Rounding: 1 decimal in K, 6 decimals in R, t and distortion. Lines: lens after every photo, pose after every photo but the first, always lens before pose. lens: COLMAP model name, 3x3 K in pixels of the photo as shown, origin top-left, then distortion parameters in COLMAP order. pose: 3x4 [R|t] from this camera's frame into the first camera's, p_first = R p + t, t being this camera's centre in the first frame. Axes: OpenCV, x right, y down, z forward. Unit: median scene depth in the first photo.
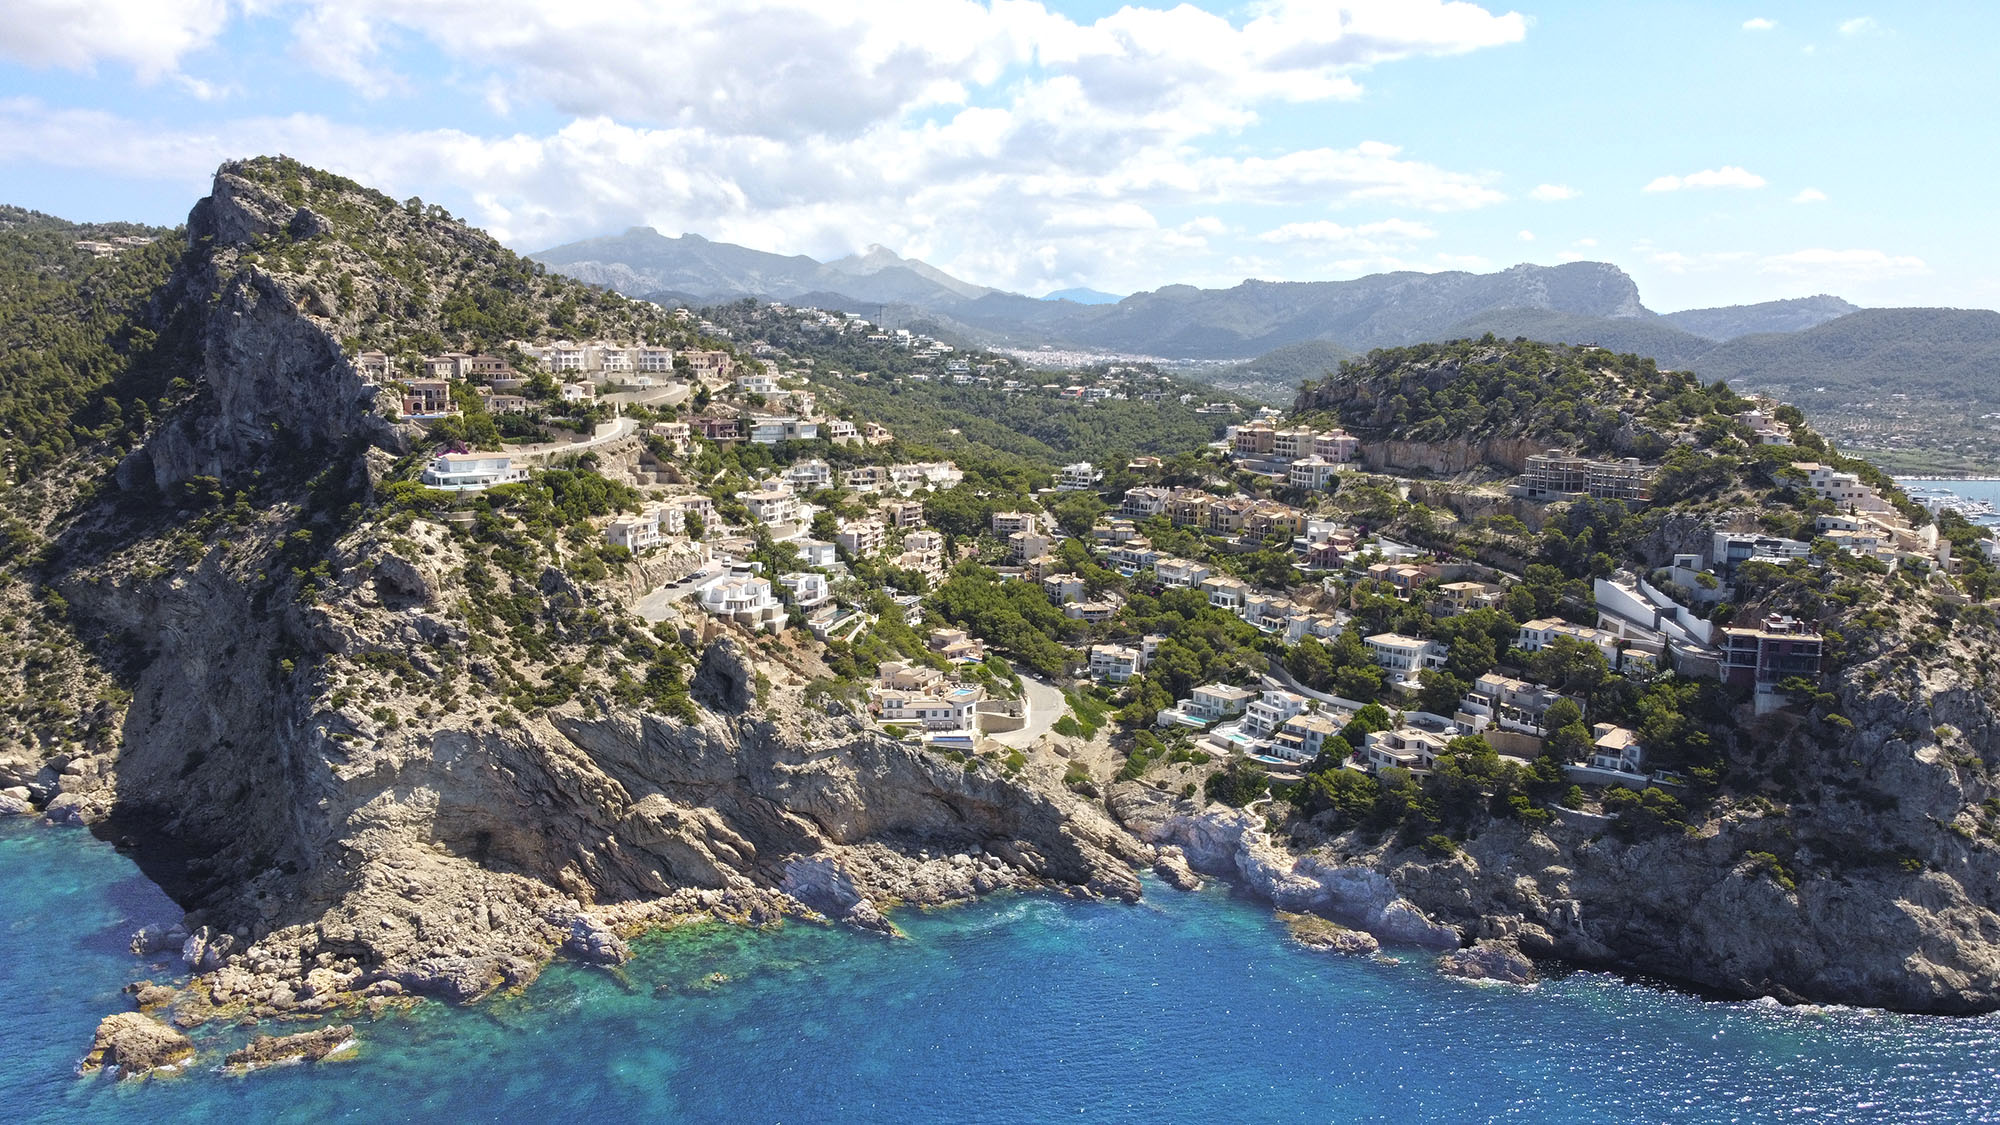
lens RADIAL K [[1492.1, 0, 1000.8], [0, 1492.1, 565.9], [0, 0, 1]] dist [-0.005107, -0.011444]
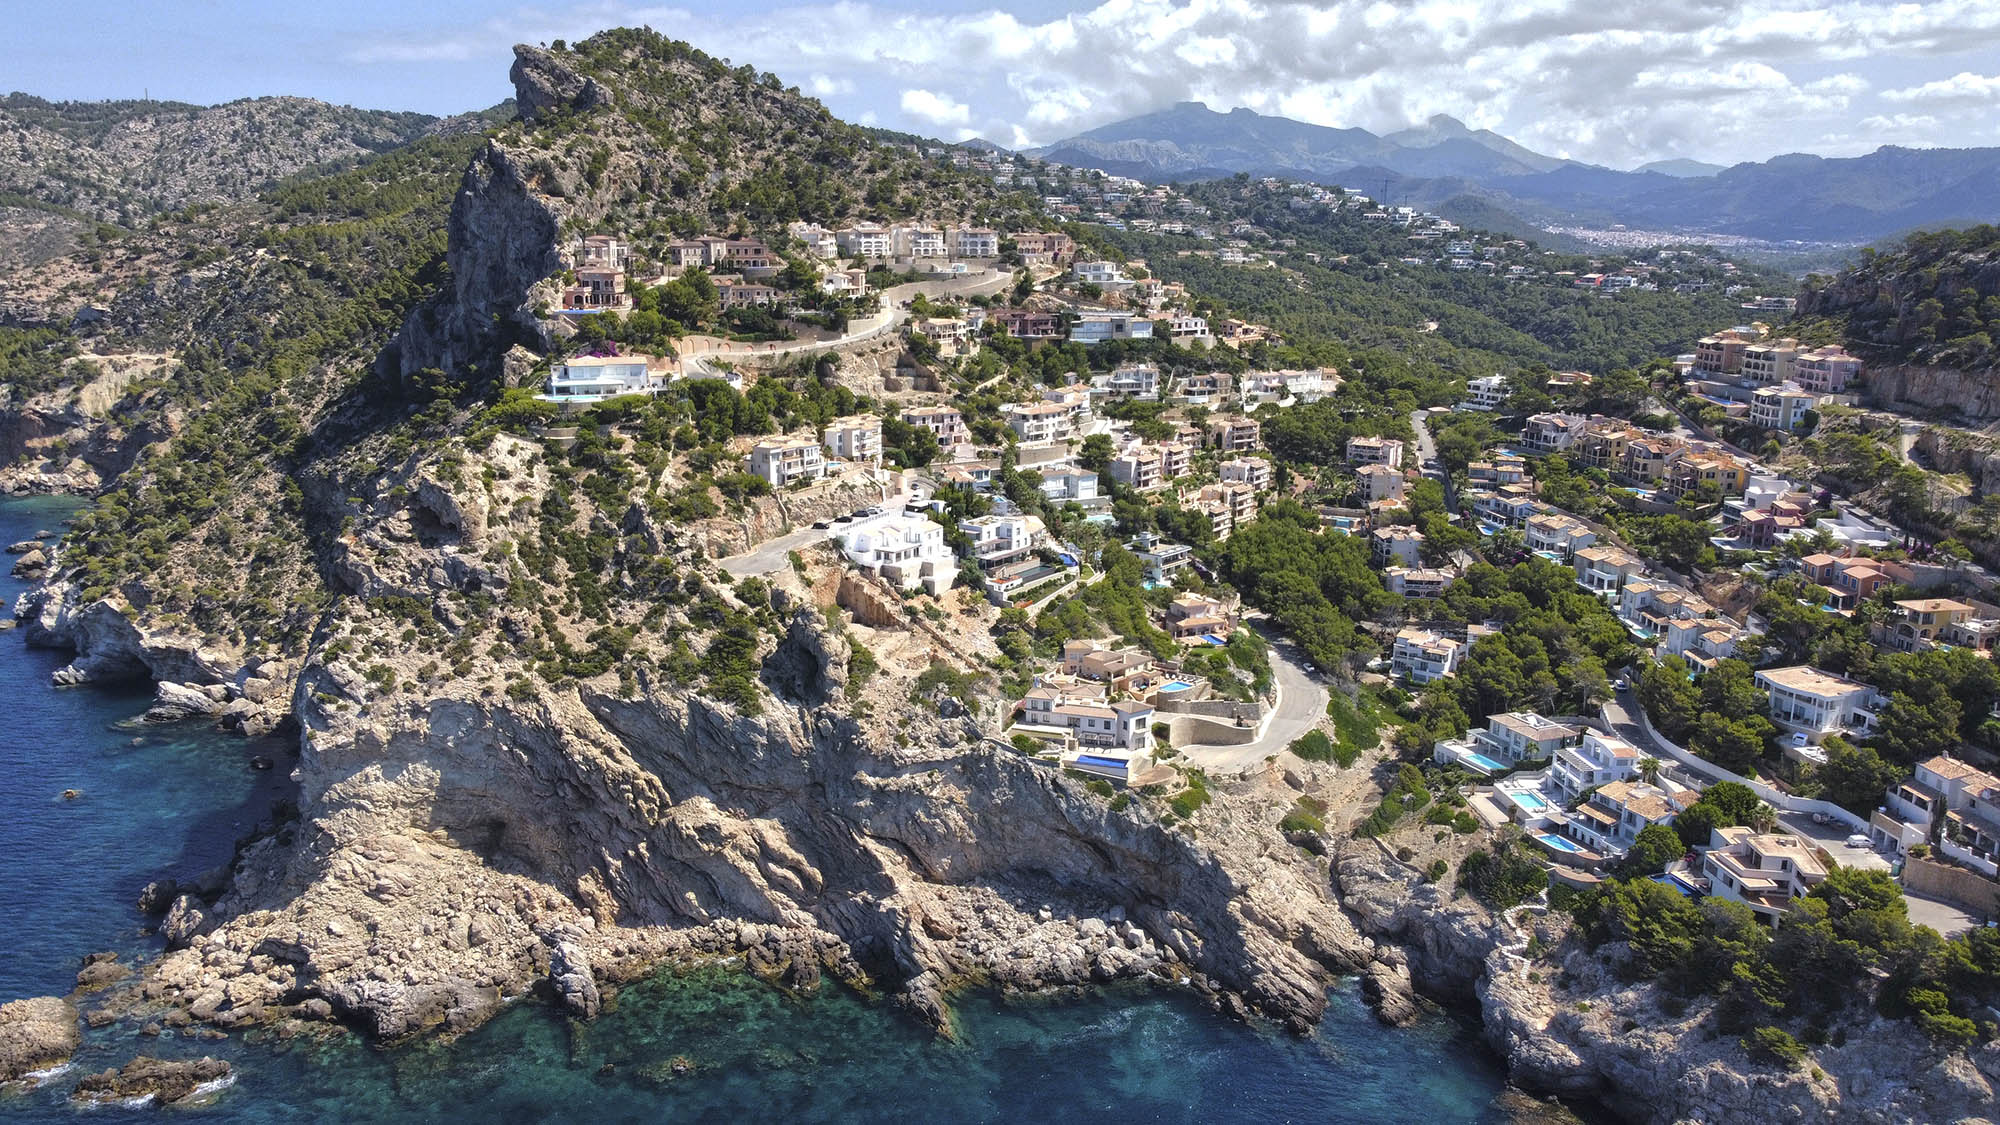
lens RADIAL K [[1512.7, 0, 999.3], [0, 1512.7, 556.4], [0, 0, 1]] dist [-0.014075, 0.004205]
pose [[0.935396, 0.074492, -0.345666, 0.157627], [-0.050170, 0.995627, 0.078798, -0.039754], [0.350025, -0.056366, 0.935043, 0.253449]]
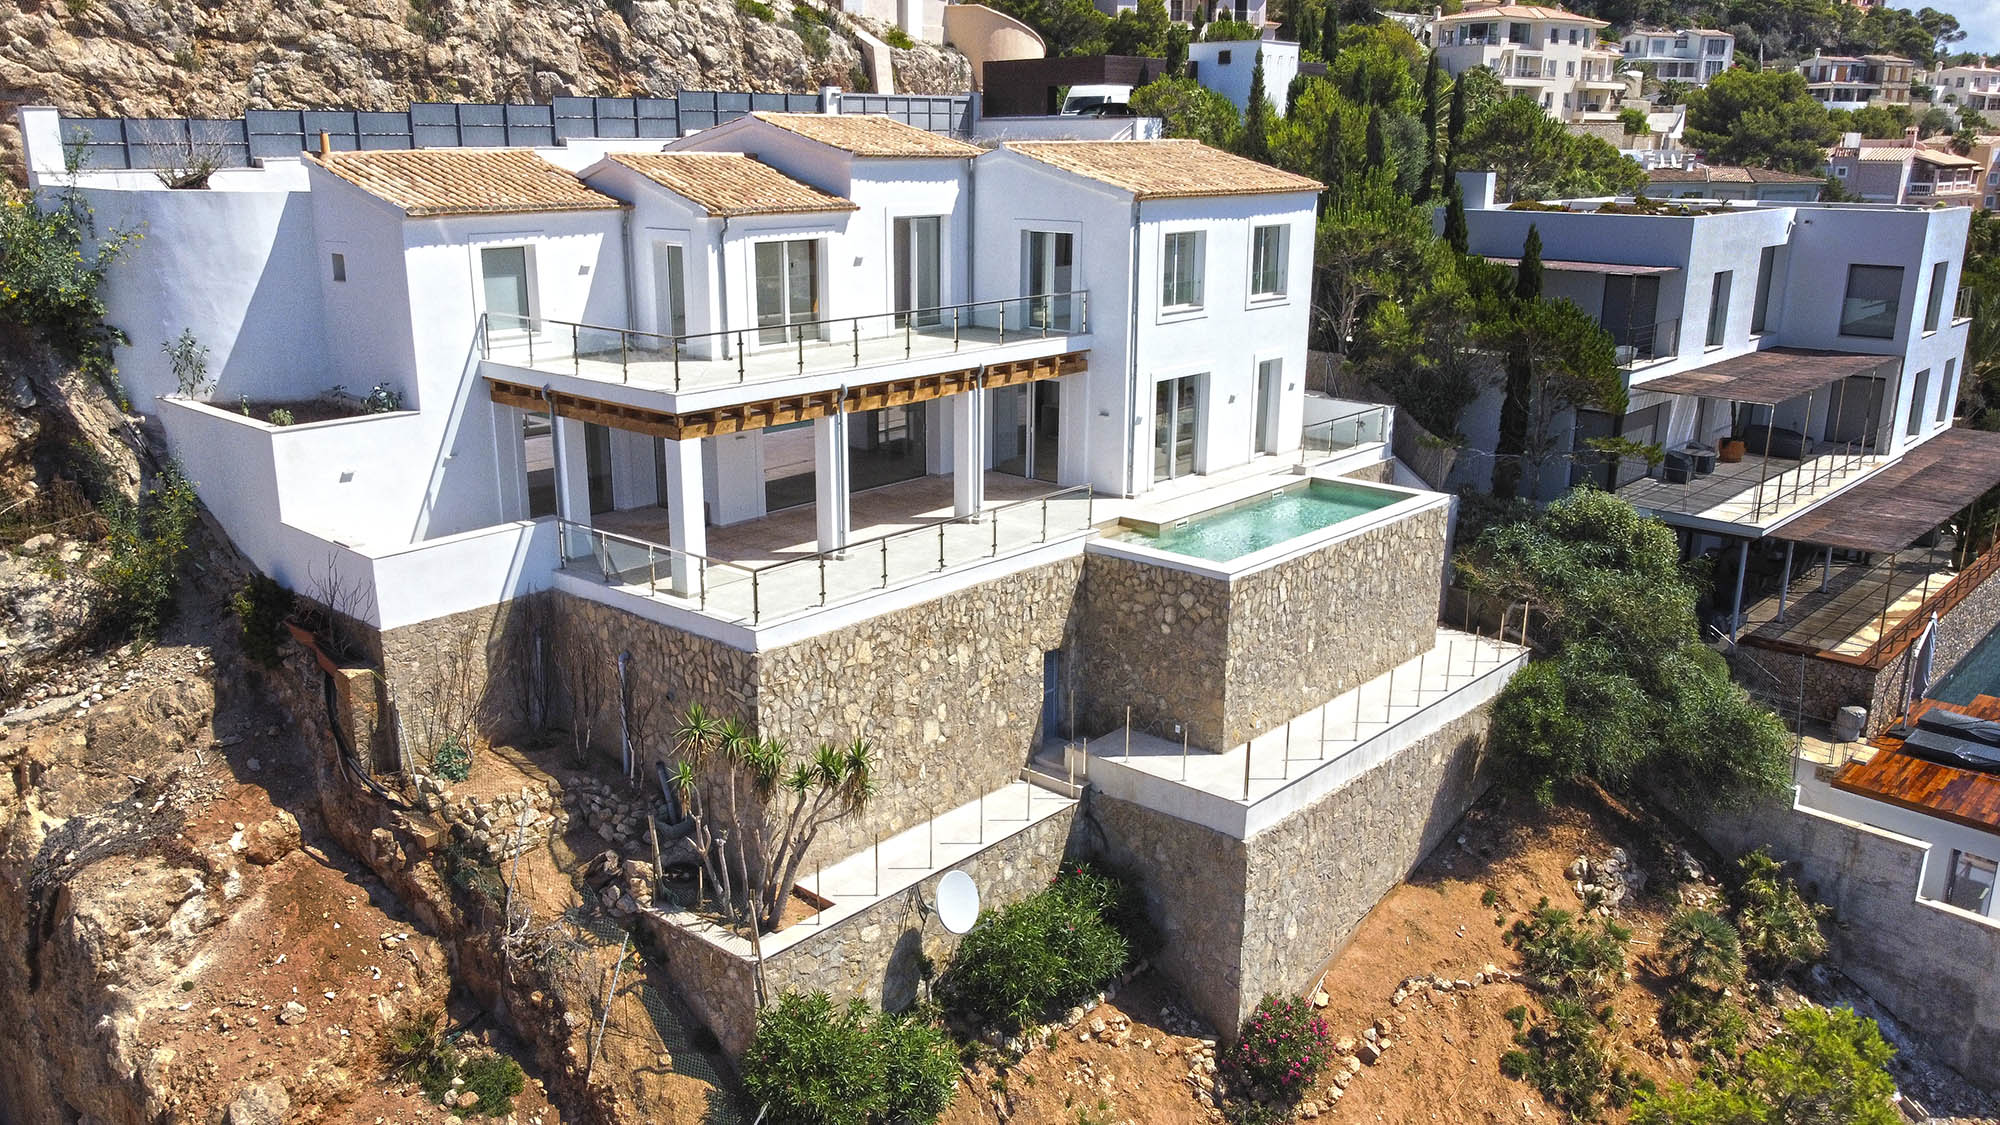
lens RADIAL K [[1512.7, 0, 998.7], [0, 1512.7, 563.1], [0, 0, 1]] dist [-0.014075, 0.004205]
pose [[0.874012, 0.129329, -0.468377, -0.131457], [-0.068583, 0.987113, 0.144583, 0.019715], [0.481040, -0.094244, 0.871618, 0.933104]]
